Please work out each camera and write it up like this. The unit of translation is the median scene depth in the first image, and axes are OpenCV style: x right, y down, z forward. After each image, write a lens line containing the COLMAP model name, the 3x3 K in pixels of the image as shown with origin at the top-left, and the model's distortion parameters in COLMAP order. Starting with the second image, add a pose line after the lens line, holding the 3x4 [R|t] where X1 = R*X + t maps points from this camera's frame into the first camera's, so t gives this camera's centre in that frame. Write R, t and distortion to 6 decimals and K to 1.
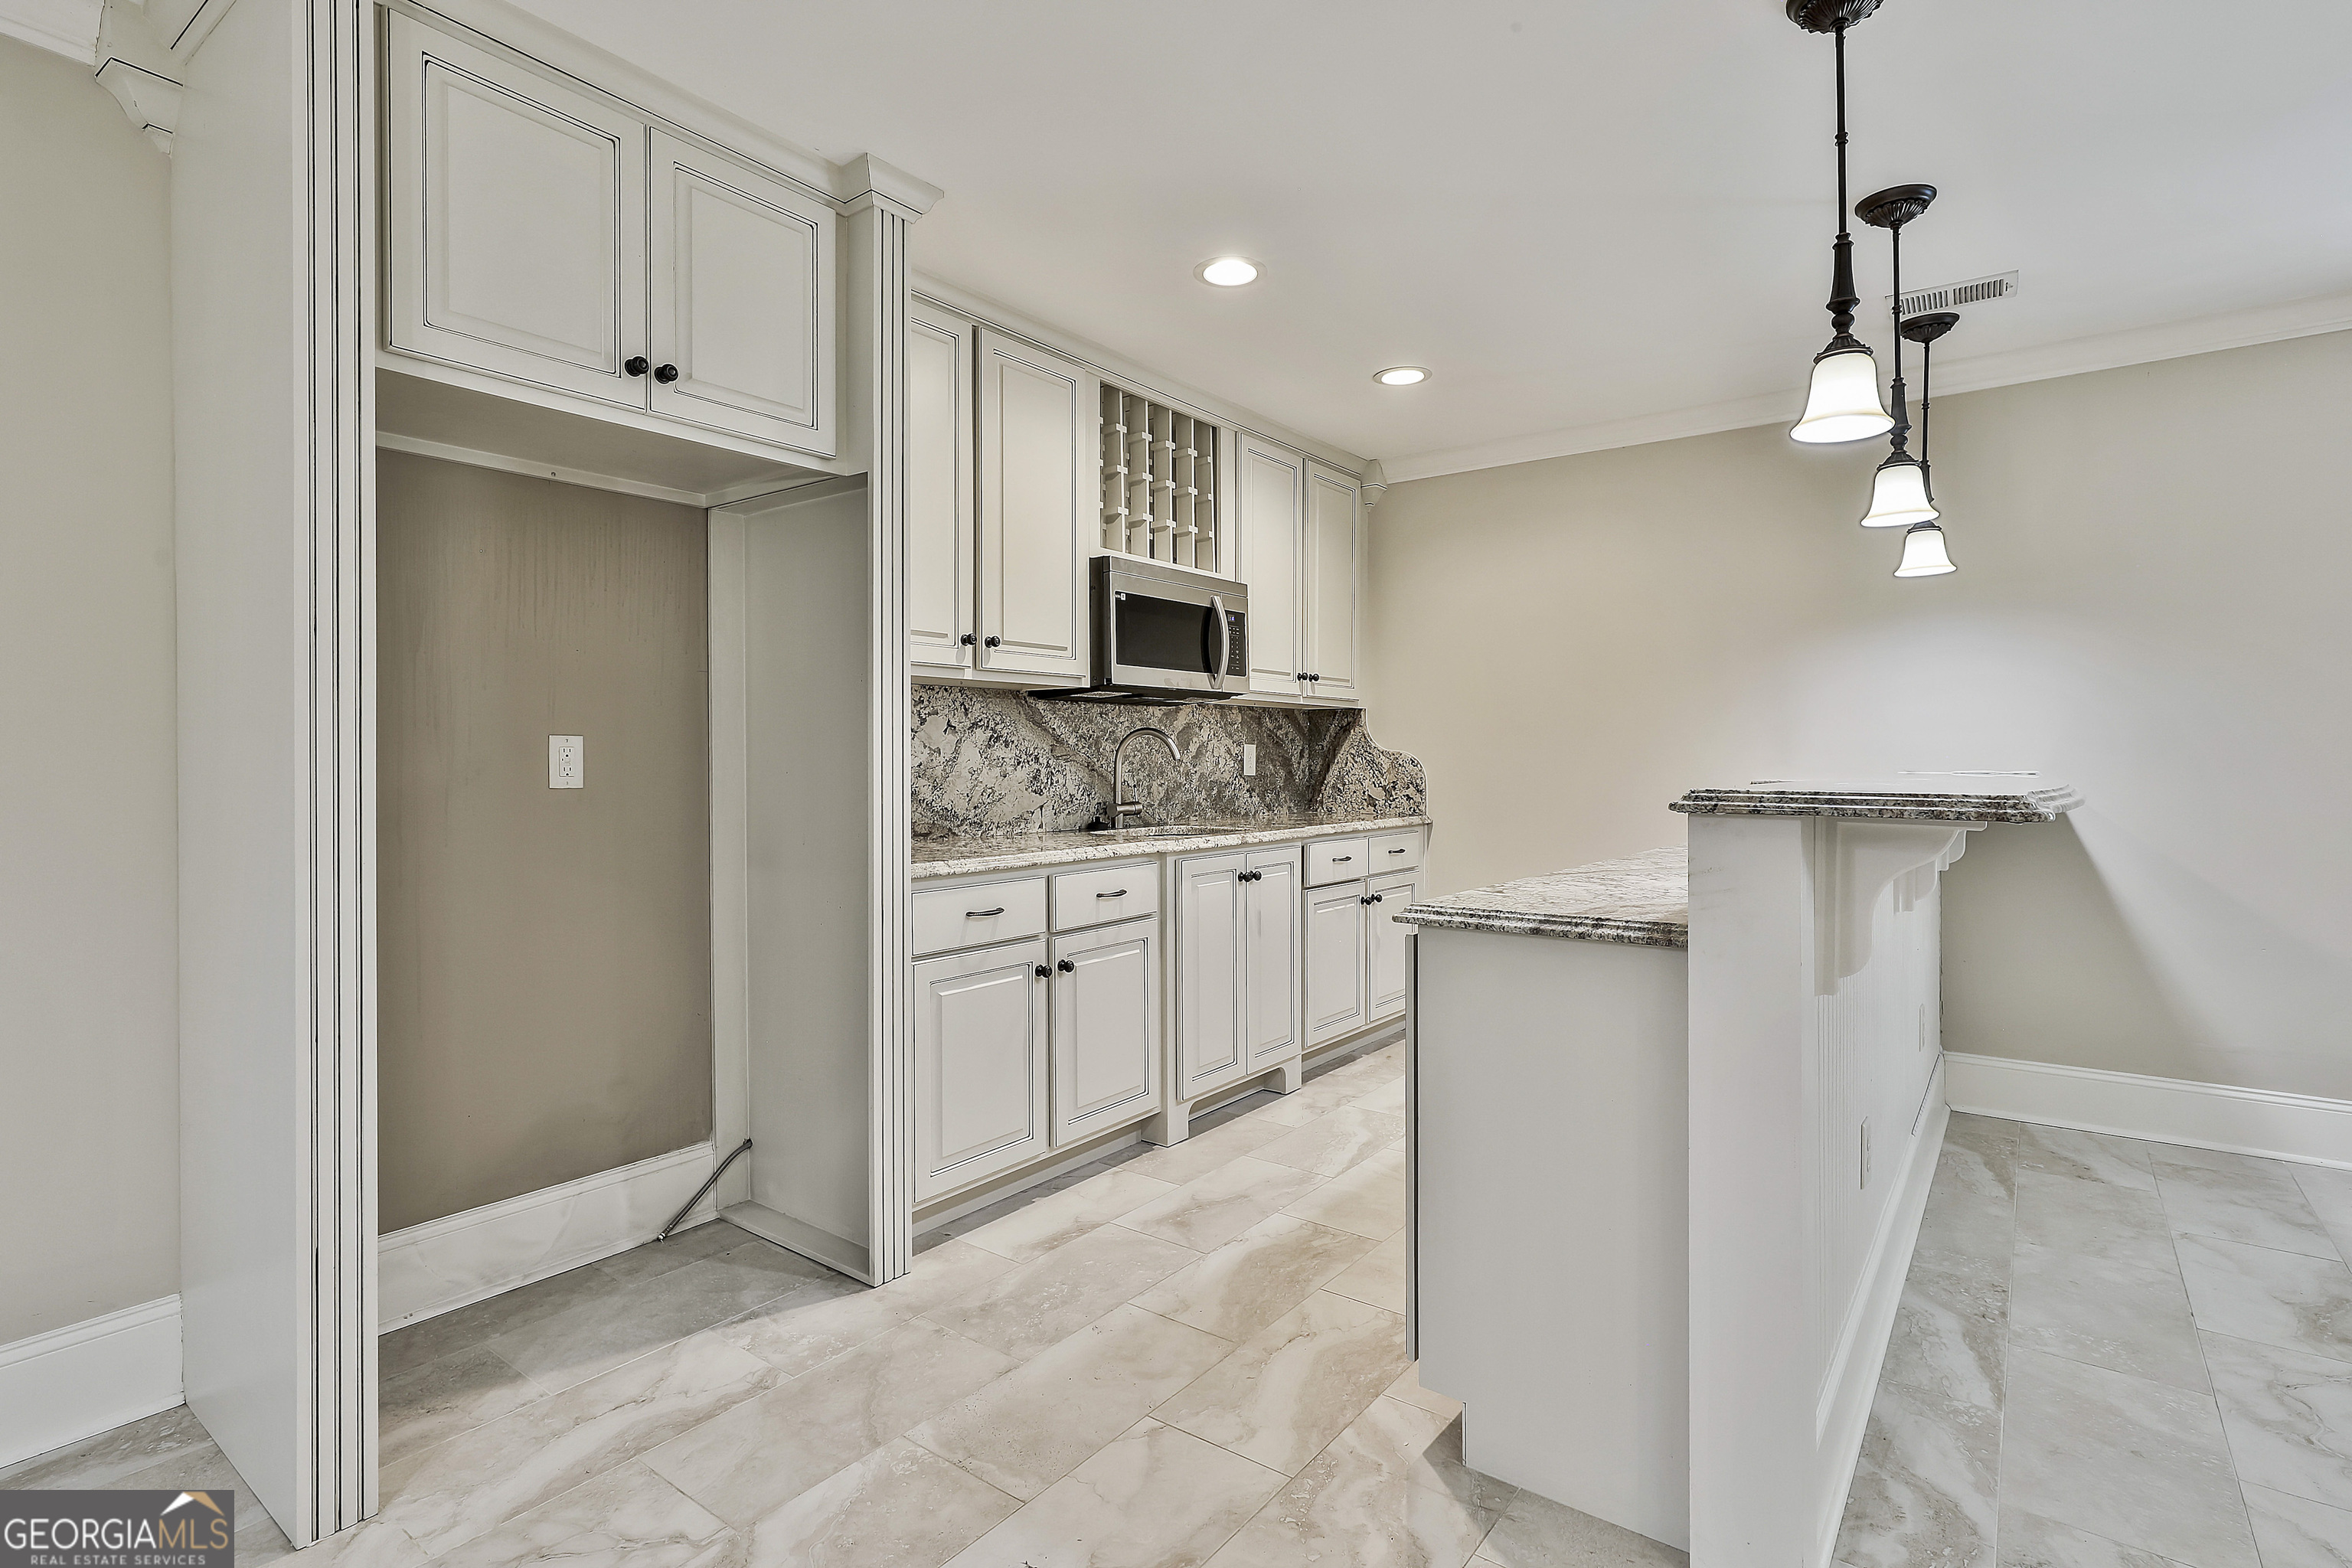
lens RADIAL K [[1136.8, 0, 1179.3], [0, 1136.8, 759.6], [0, 0, 1]] dist [-0.002155, -0.000232]
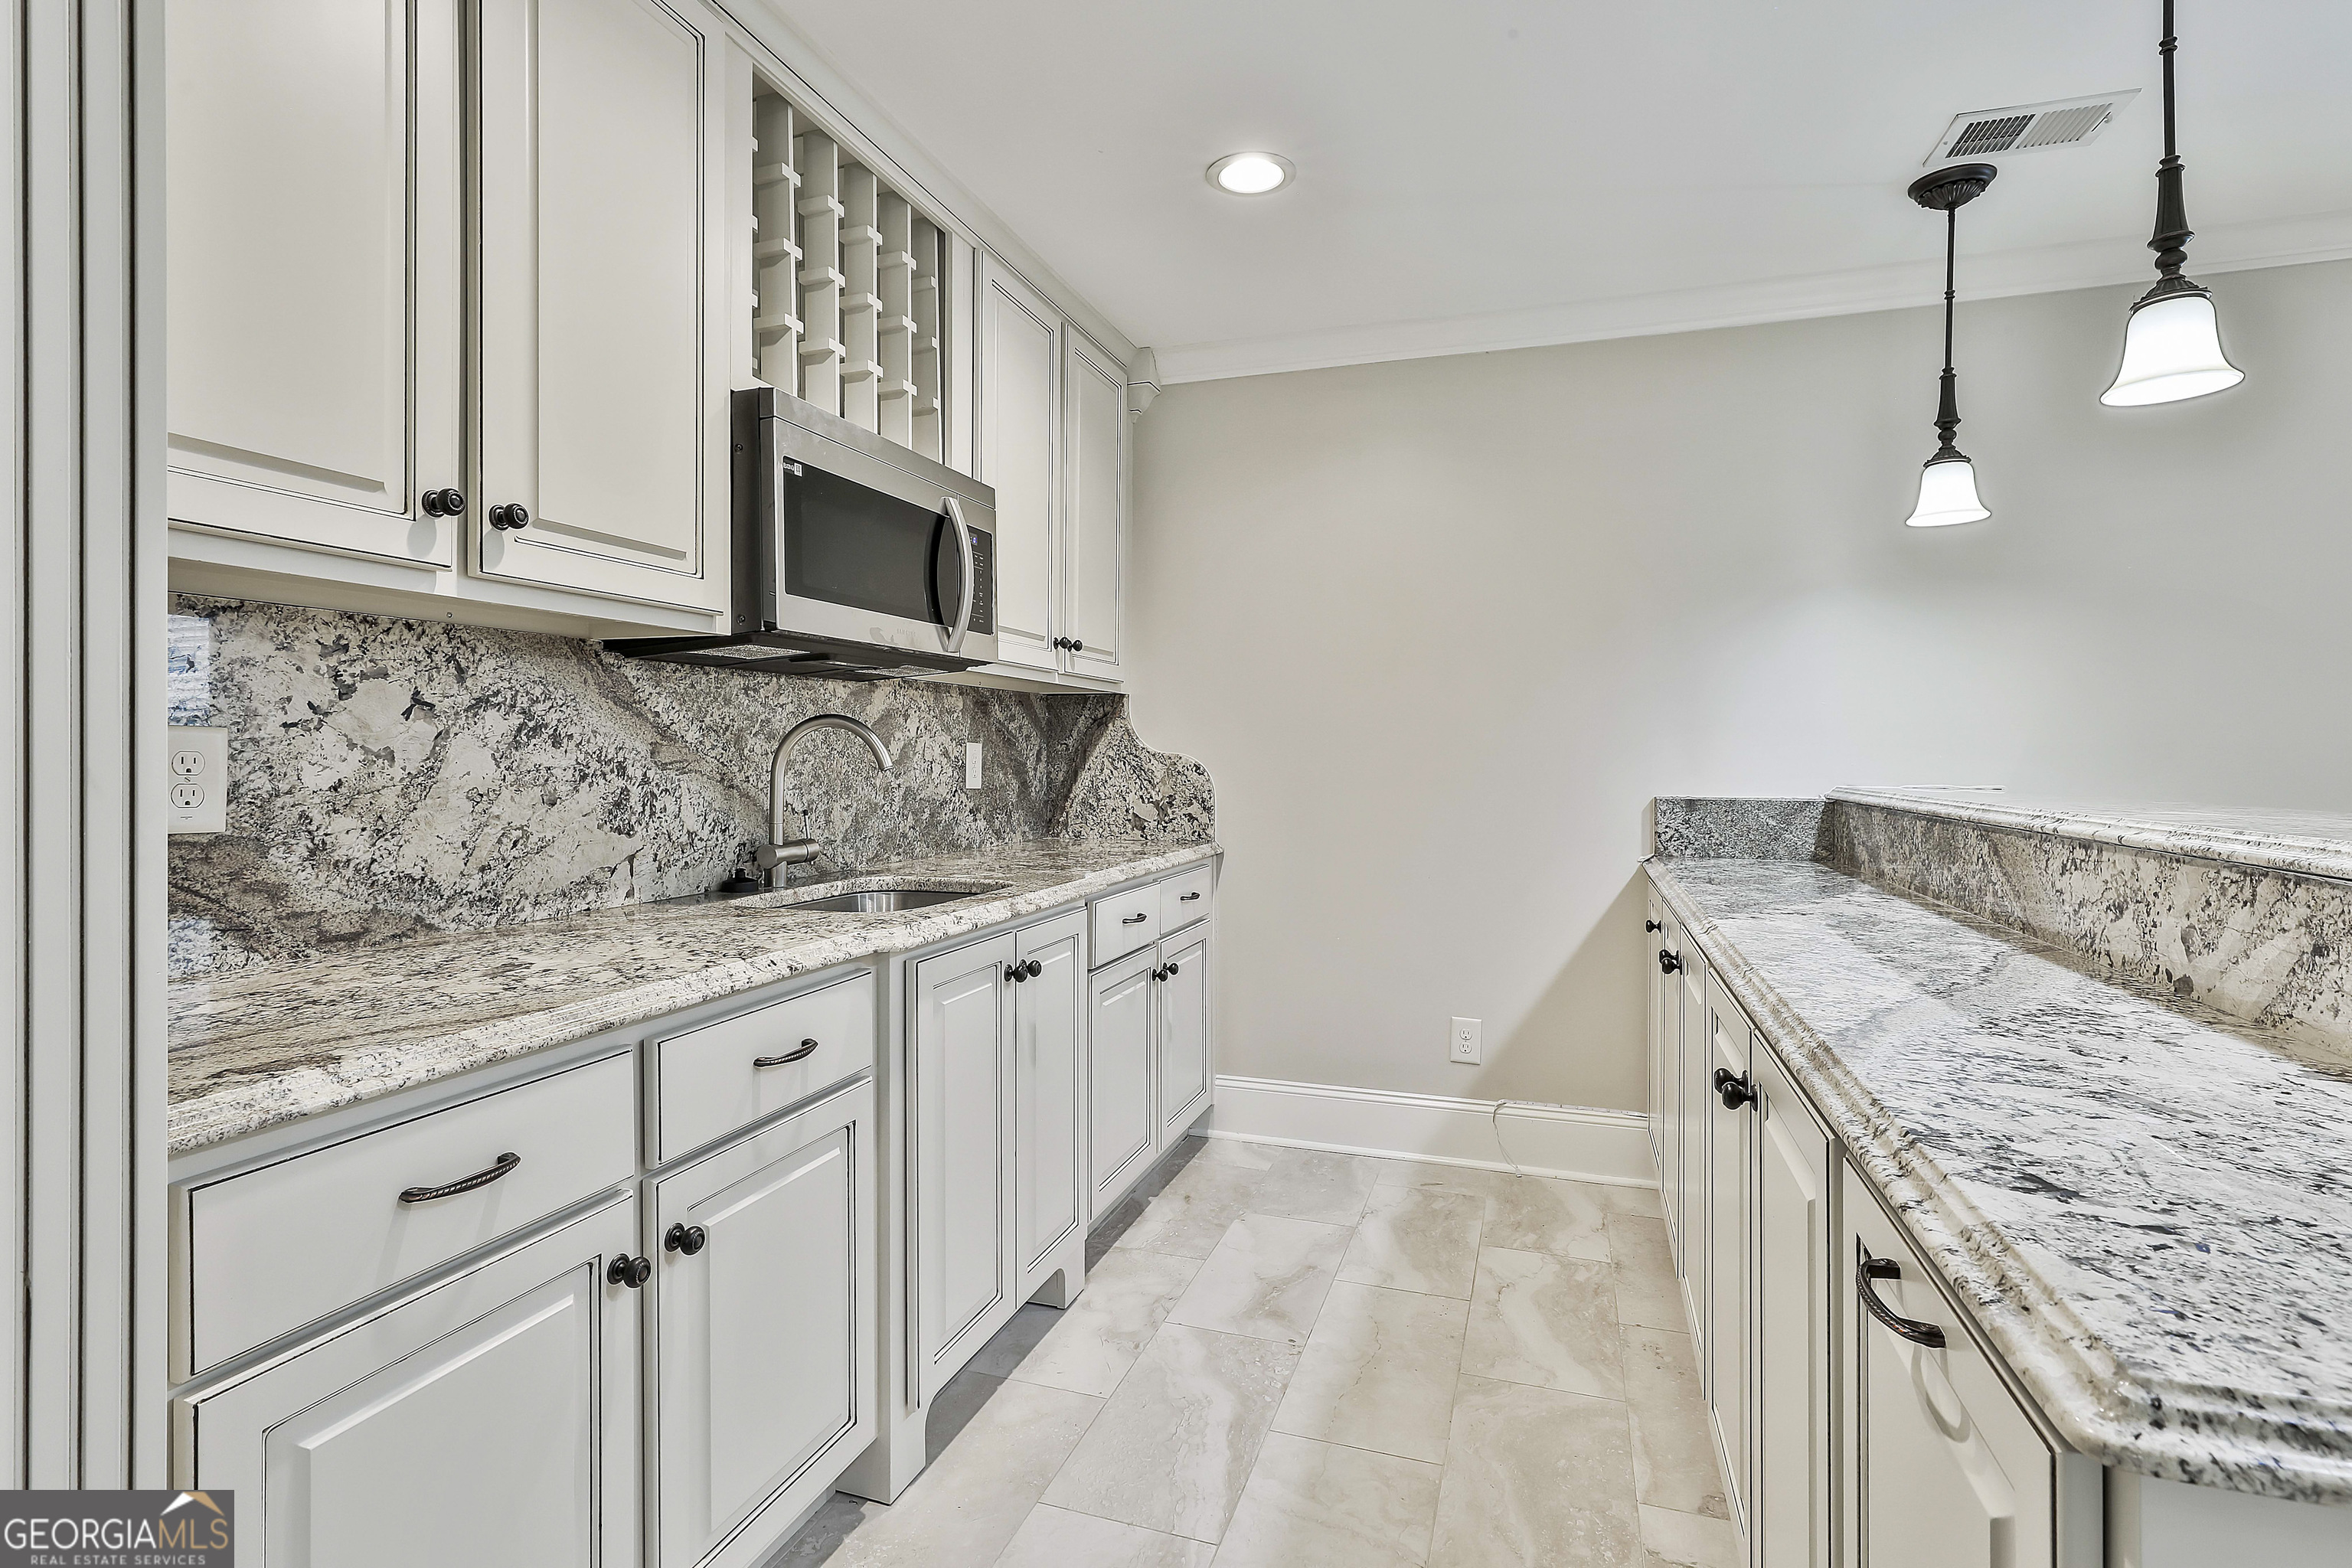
lens RADIAL K [[1136.8, 0, 1179.3], [0, 1136.8, 759.6], [0, 0, 1]] dist [-0.002155, -0.000232]
pose [[0.949086, 0.002871, 0.315003, -0.042826], [-0.004105, 0.999986, 0.003254, -0.007475], [-0.314989, -0.004382, 0.949085, 0.391747]]
